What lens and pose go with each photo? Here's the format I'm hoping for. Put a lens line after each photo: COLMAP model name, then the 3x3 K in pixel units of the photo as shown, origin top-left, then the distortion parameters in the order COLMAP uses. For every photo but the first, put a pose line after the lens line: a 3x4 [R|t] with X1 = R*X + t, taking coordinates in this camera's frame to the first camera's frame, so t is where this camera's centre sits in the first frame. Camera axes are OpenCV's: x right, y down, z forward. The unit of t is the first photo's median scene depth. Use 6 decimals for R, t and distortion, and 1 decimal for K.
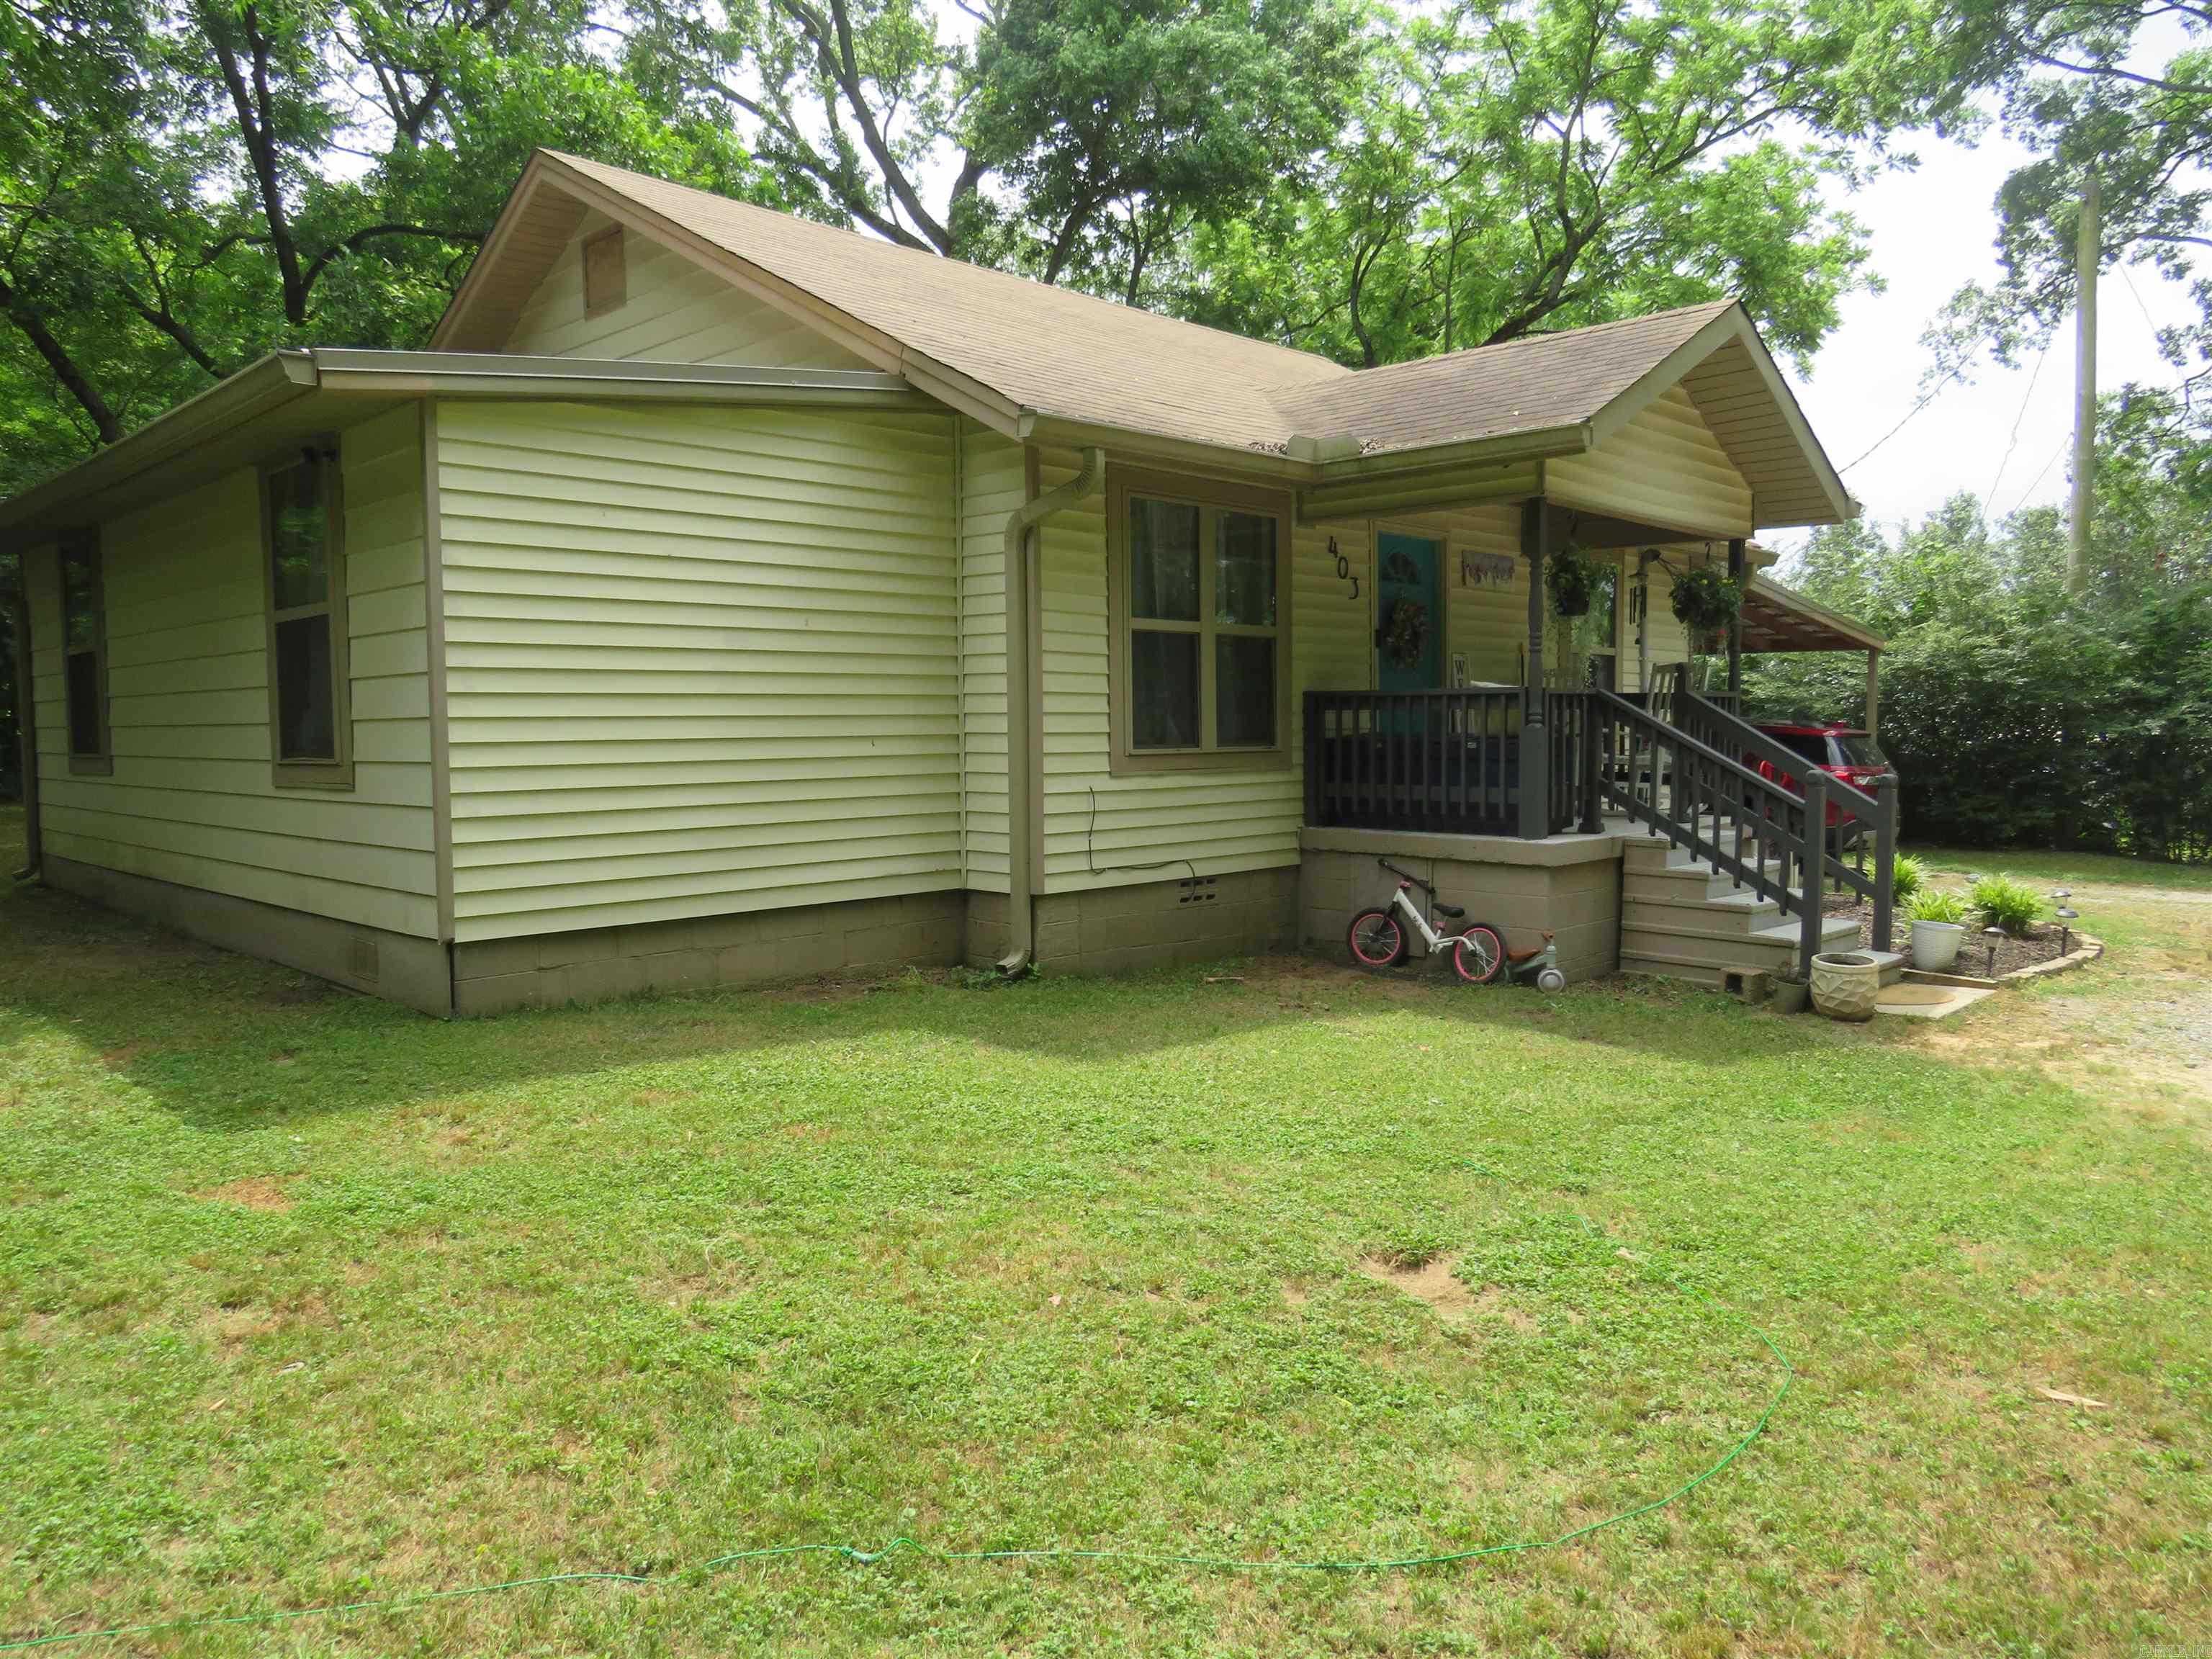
lens RADIAL K [[1562.4, 0, 1095.2], [0, 1562.4, 833.1], [0, 0, 1]] dist [-0.035426, 0.018896]
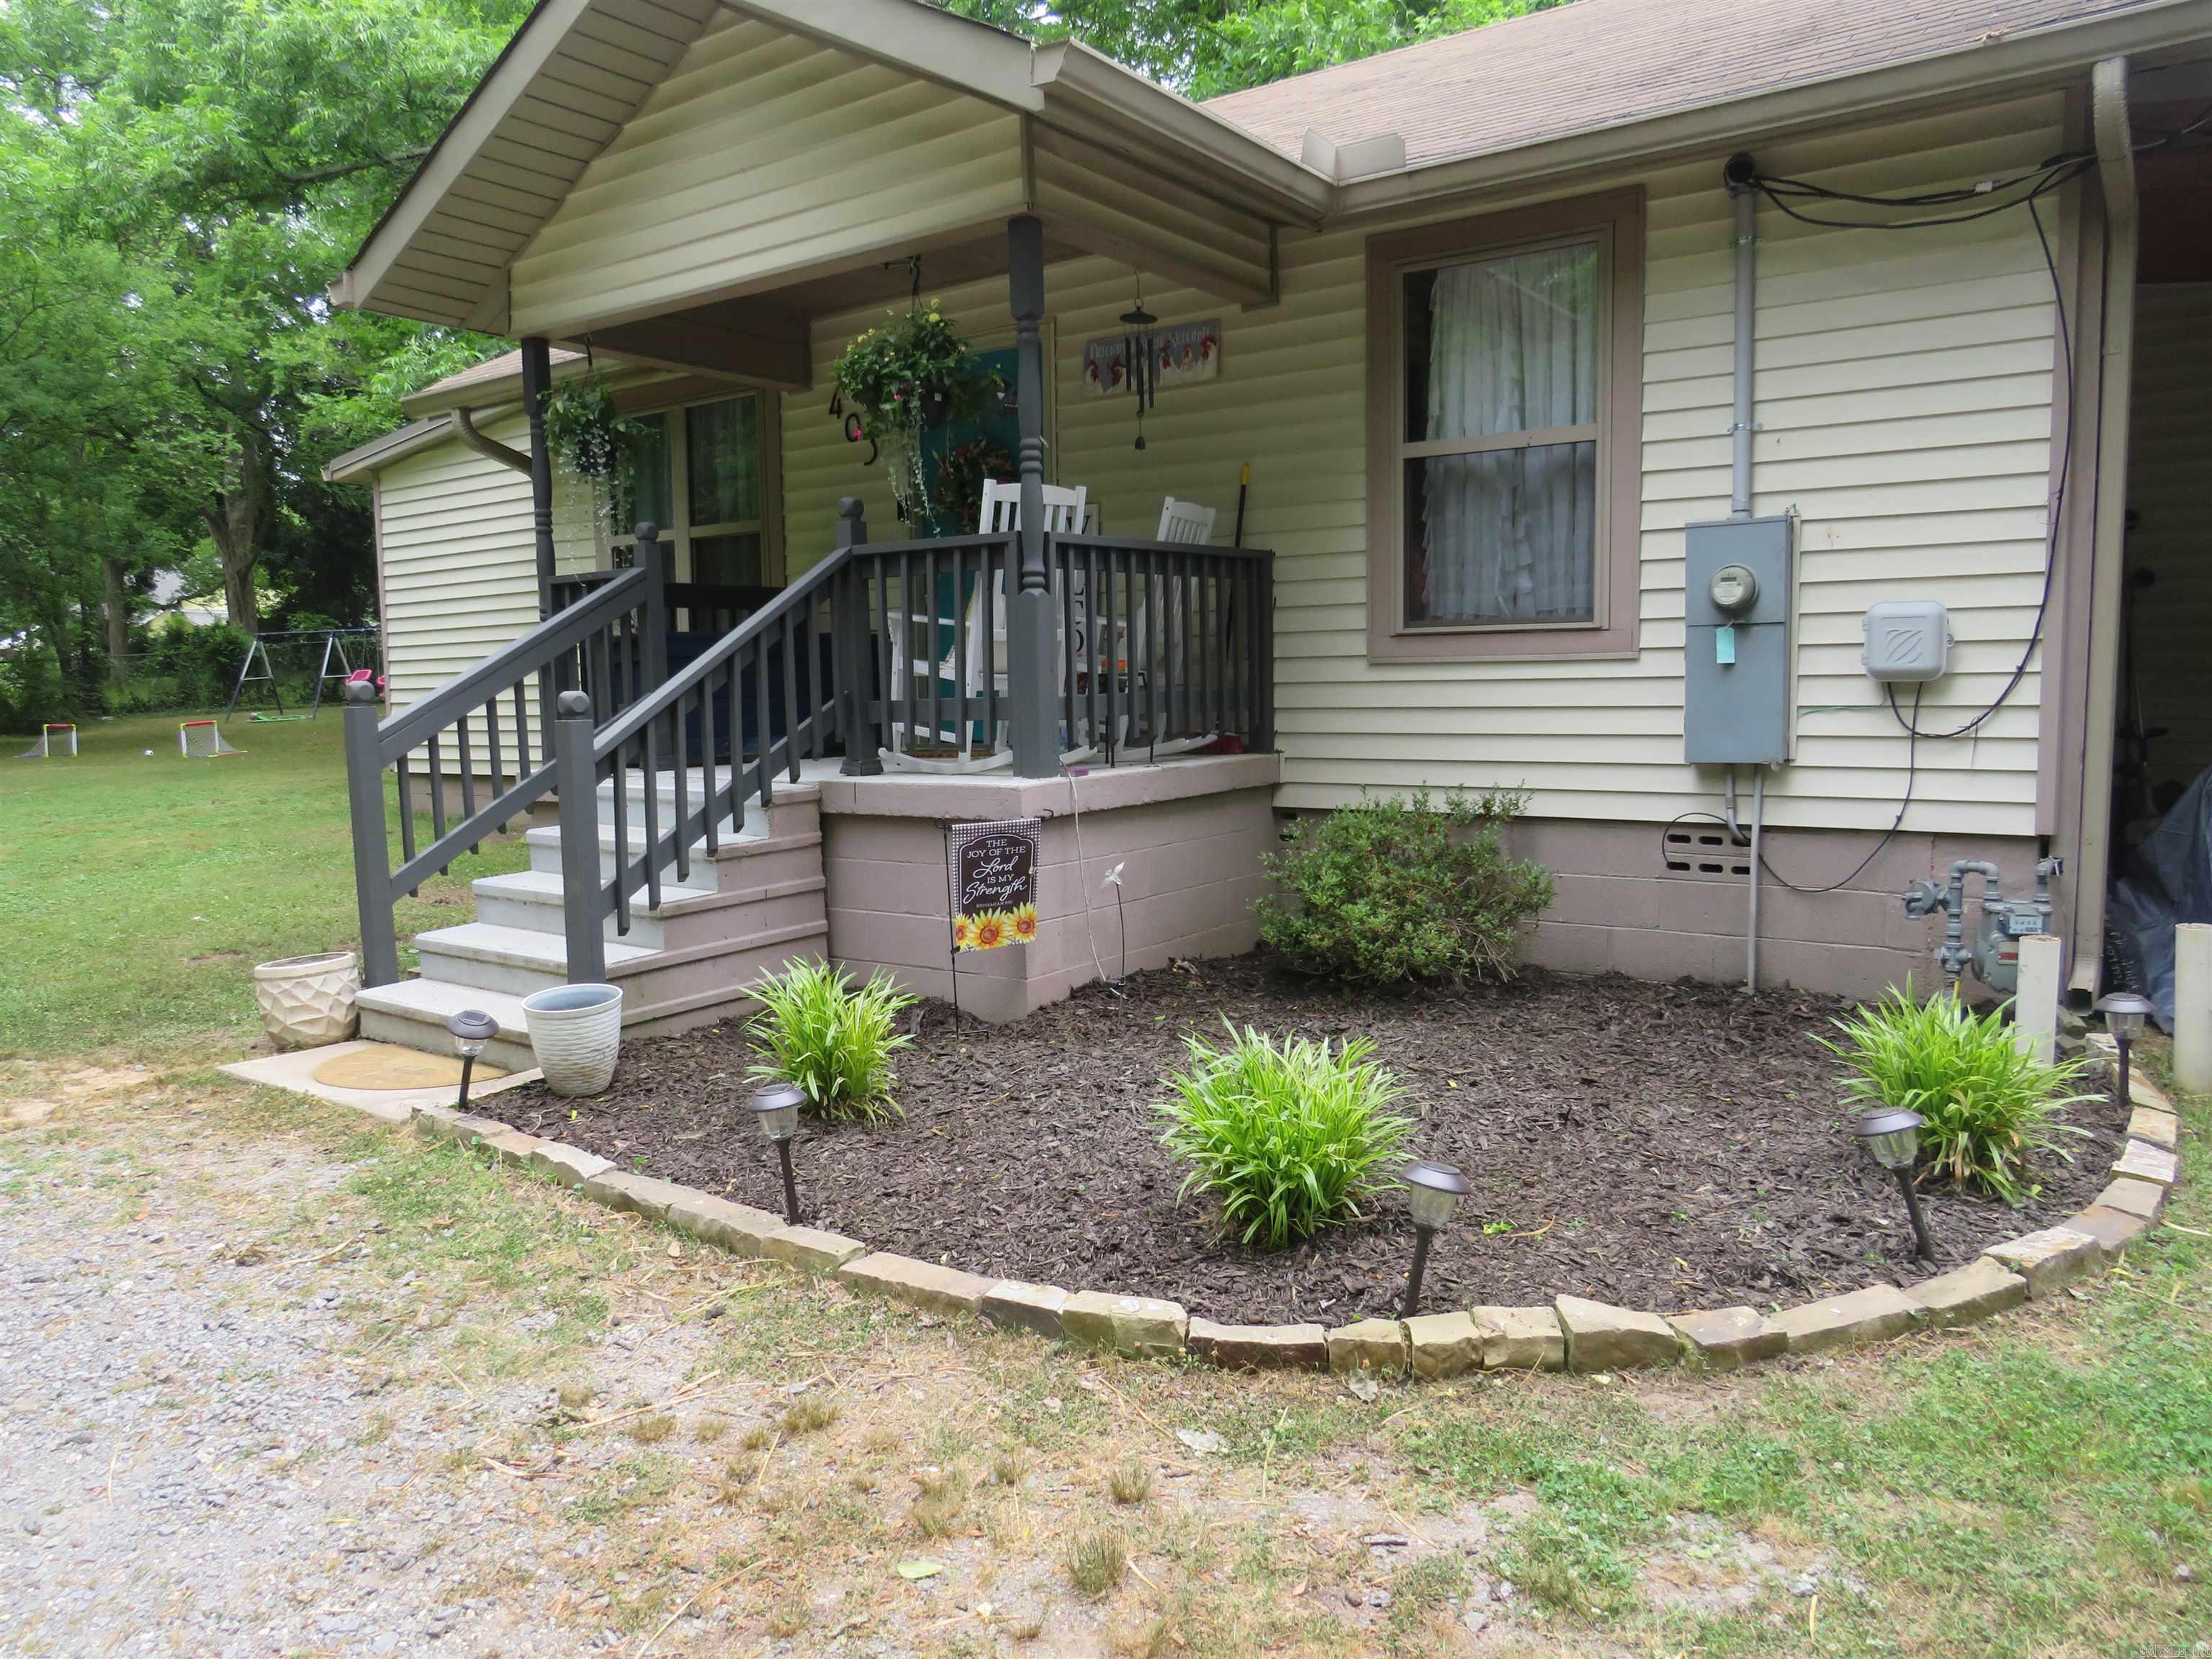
lens RADIAL K [[1562.4, 0, 1095.2], [0, 1562.4, 833.1], [0, 0, 1]] dist [-0.035426, 0.018896]
pose [[0.147191, 0.099823, -0.984058, 1.072319], [-0.048254, 0.994434, 0.093658, -0.049190], [0.987930, 0.033699, 0.151189, 1.103155]]
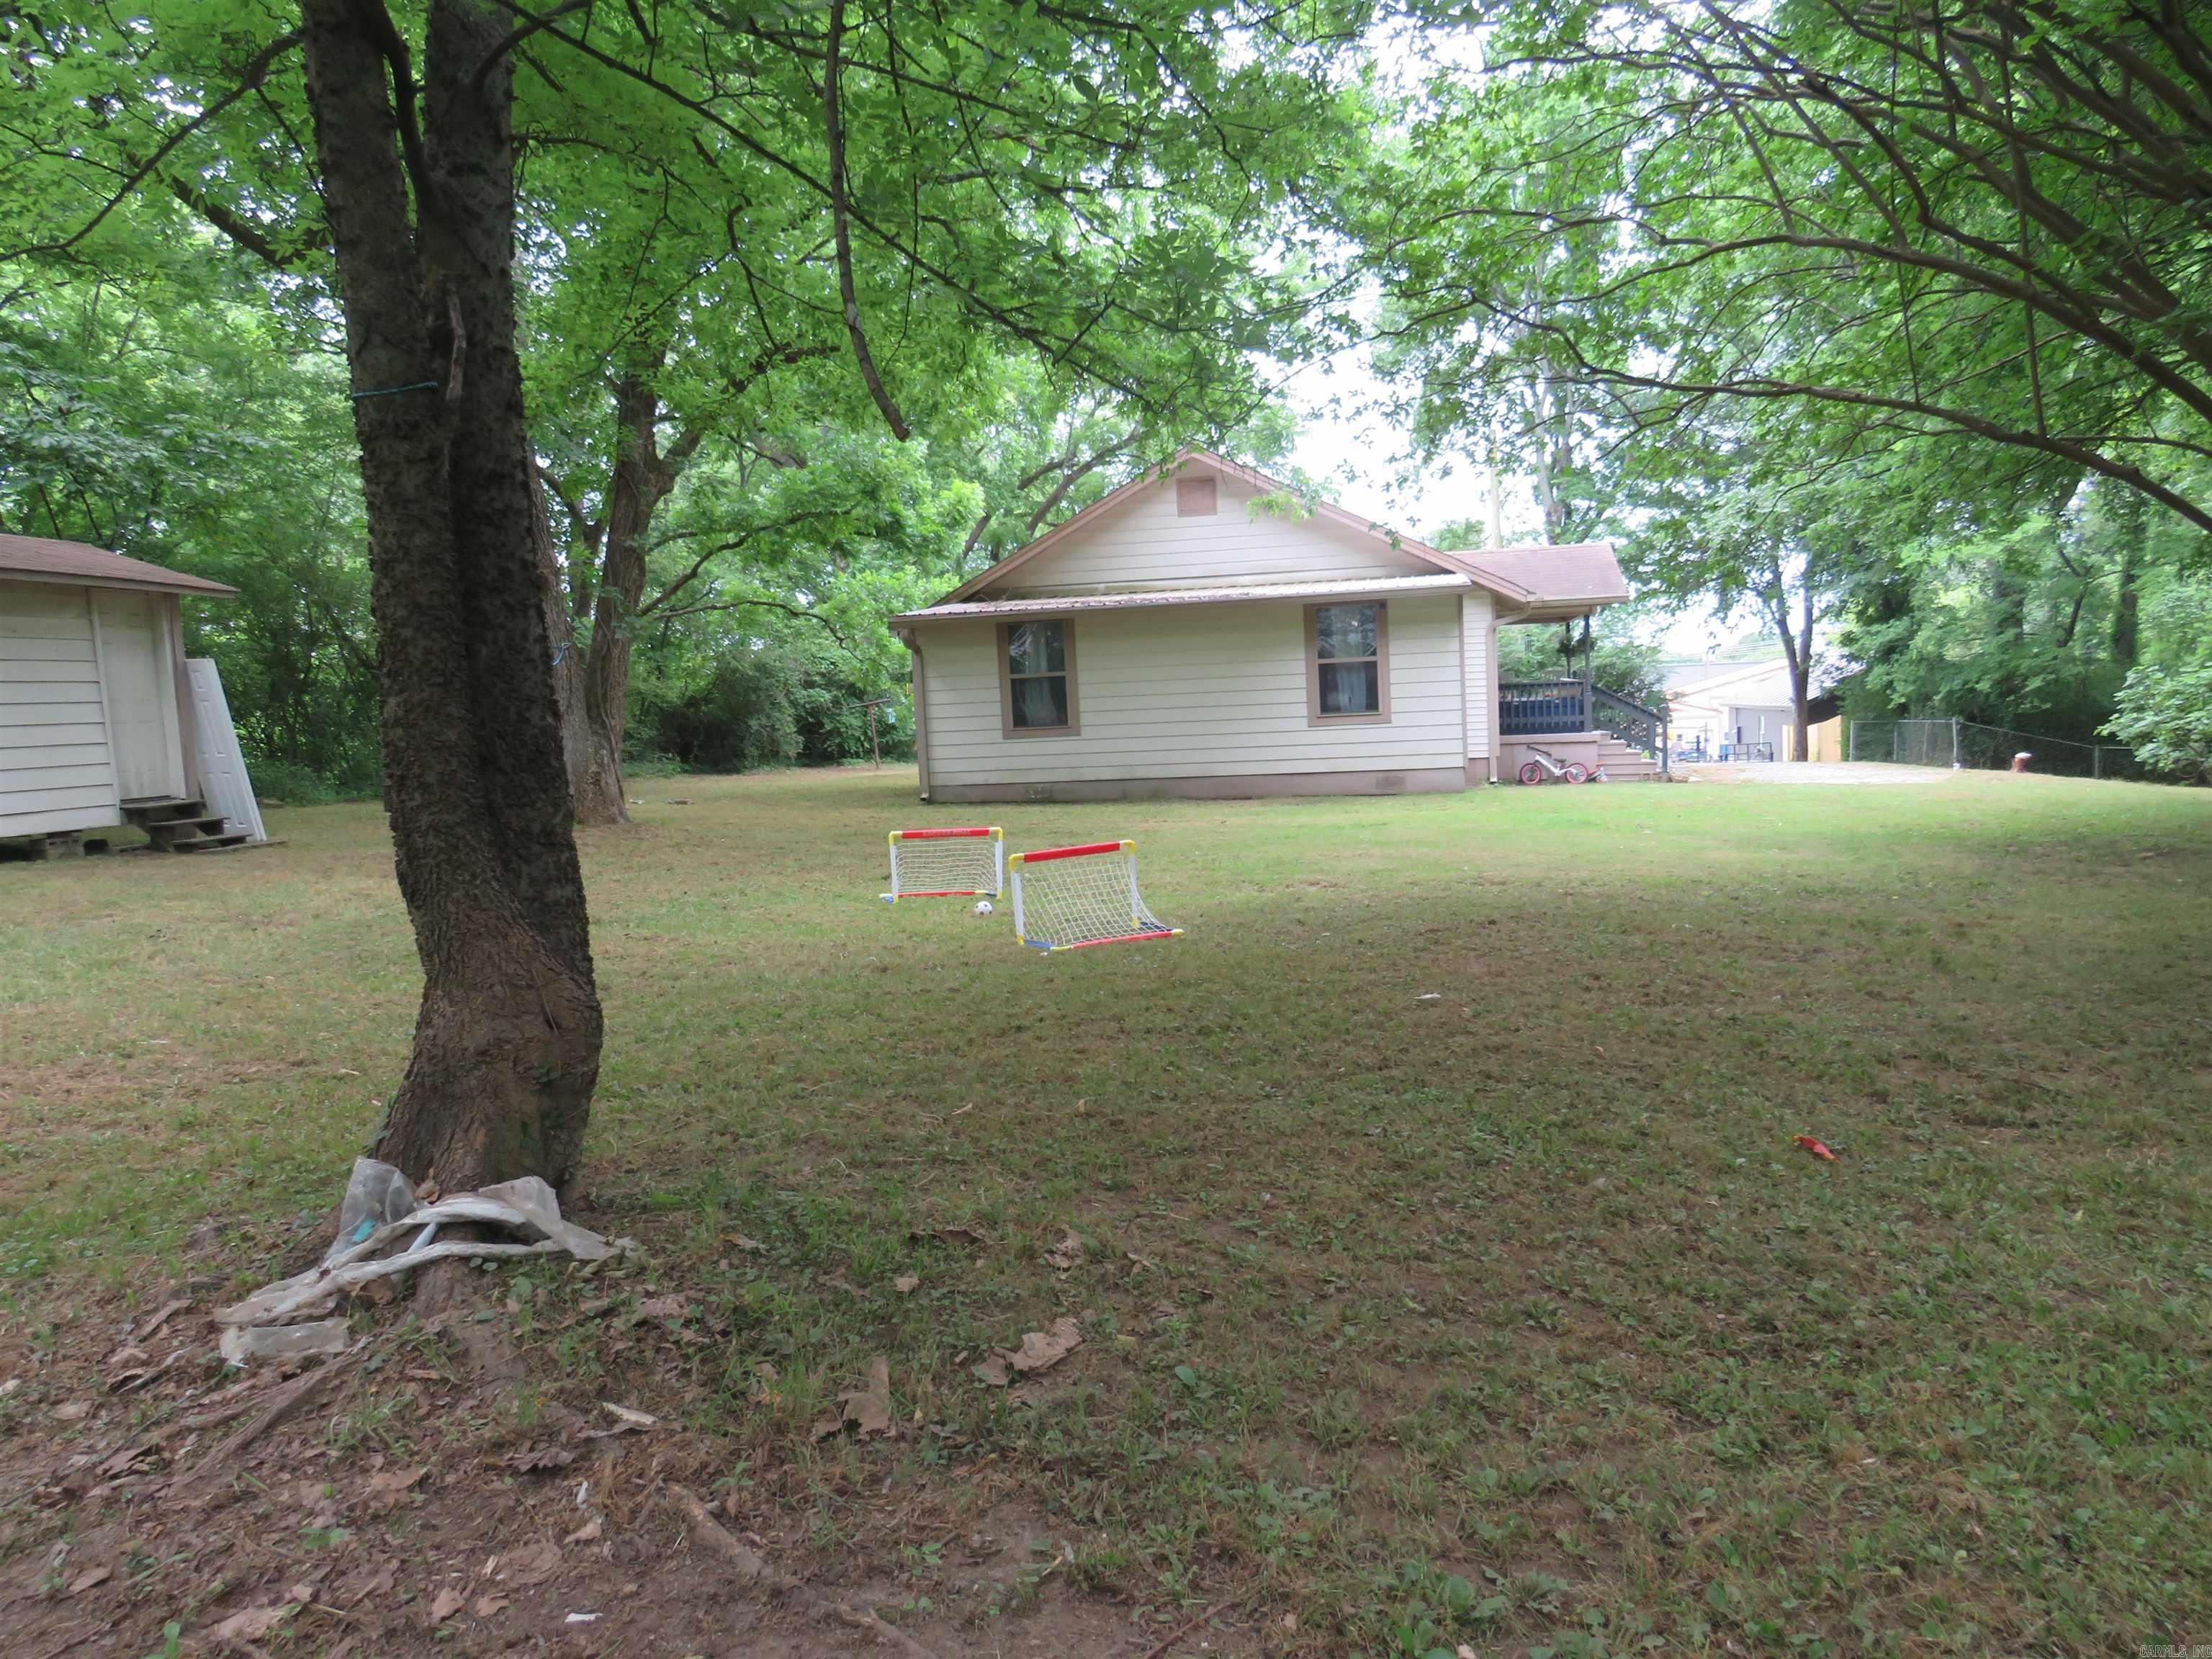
lens RADIAL K [[1561.8, 0, 1106.0], [0, 1561.8, 829.5], [0, 0, 1]] dist [-0.031800, 0.000981]
pose [[0.831243, -0.072934, 0.551104, -1.988850], [0.076346, 0.996940, 0.016783, 0.063500], [-0.550642, 0.028123, 0.834268, -0.881293]]
